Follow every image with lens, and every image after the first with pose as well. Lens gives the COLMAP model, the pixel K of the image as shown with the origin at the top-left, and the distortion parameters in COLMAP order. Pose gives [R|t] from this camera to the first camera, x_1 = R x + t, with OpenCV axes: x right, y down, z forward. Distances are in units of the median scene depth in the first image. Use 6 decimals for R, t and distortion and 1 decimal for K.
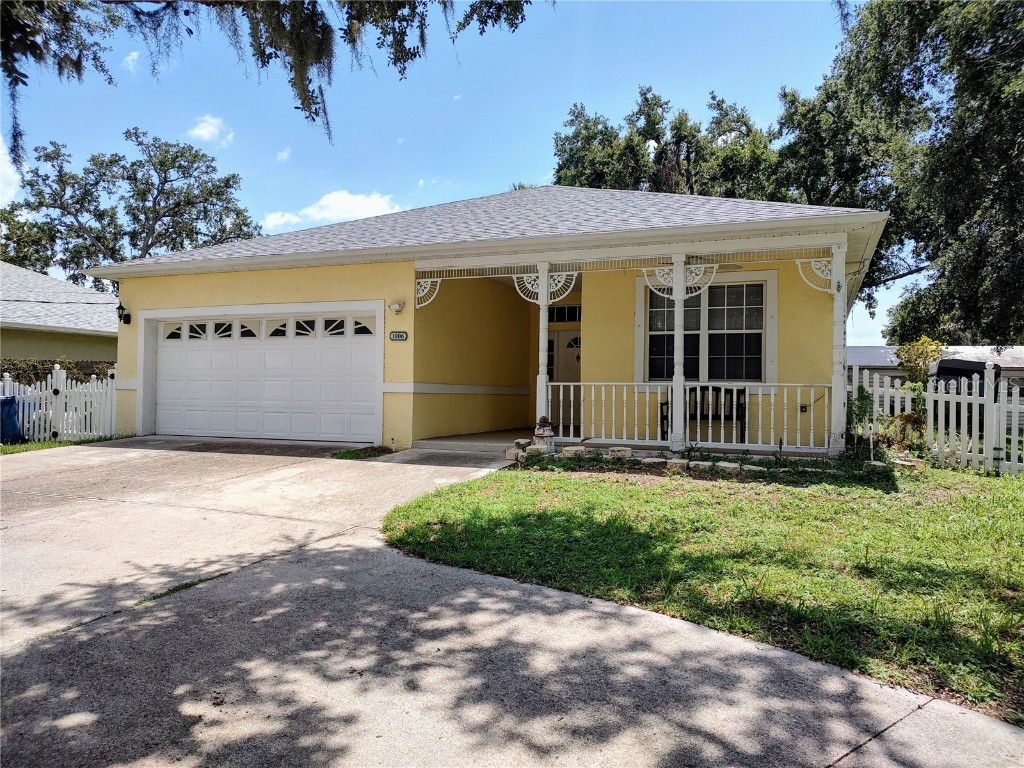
lens RADIAL K [[728.9, 0, 507.3], [0, 728.9, 388.9], [0, 0, 1]] dist [0.022930, 0.004466]
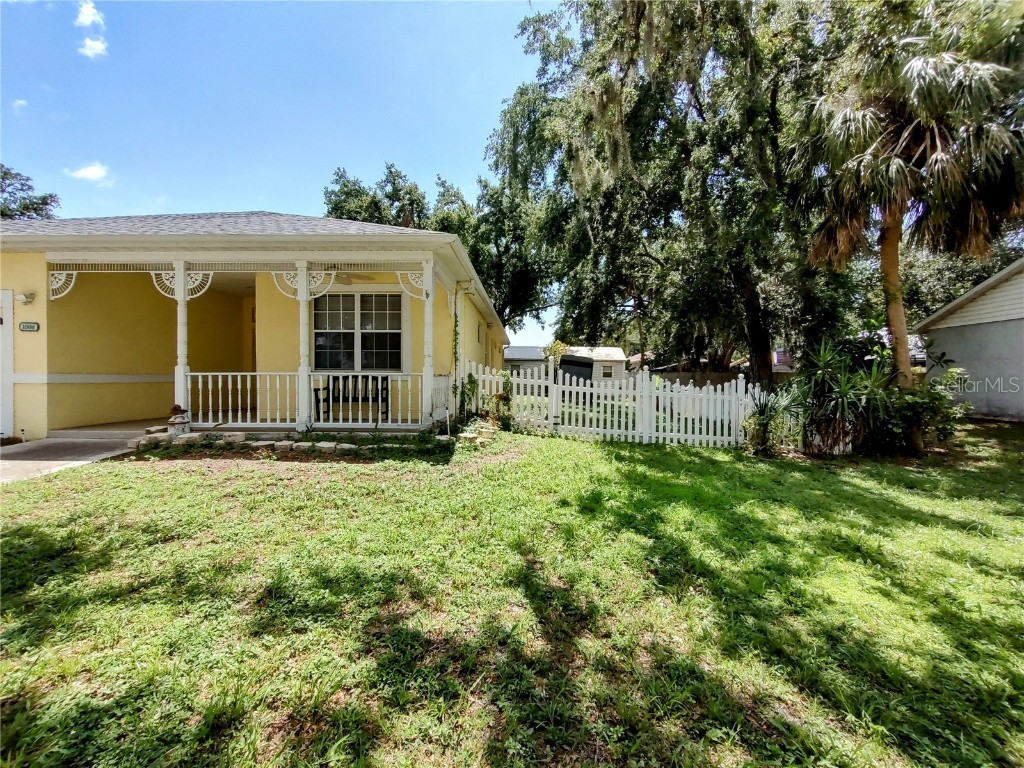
lens RADIAL K [[464.8, 0, 512.0], [0, 464.8, 384.6], [0, 0, 1]] dist [0.002802, -0.000327]
pose [[0.935544, -0.015769, 0.352857, 0.224600], [0.007259, 0.999650, 0.025428, -0.004361], [-0.353135, -0.021227, 0.935332, 0.154555]]
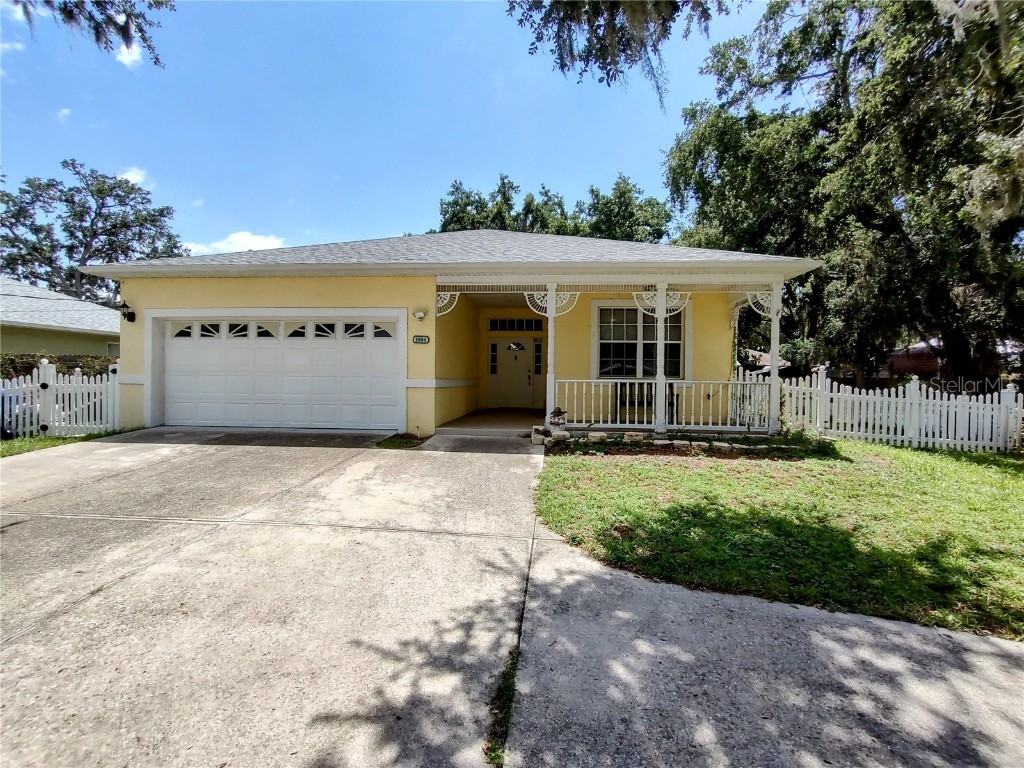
lens RADIAL K [[464.8, 0, 509.7], [0, 464.8, 384.8], [0, 0, 1]] dist [0.002802, -0.000327]
pose [[0.955183, -0.005086, 0.295972, -0.217459], [-0.001593, 0.999750, 0.022320, -0.015077], [-0.296011, -0.021791, 0.954936, 0.221095]]
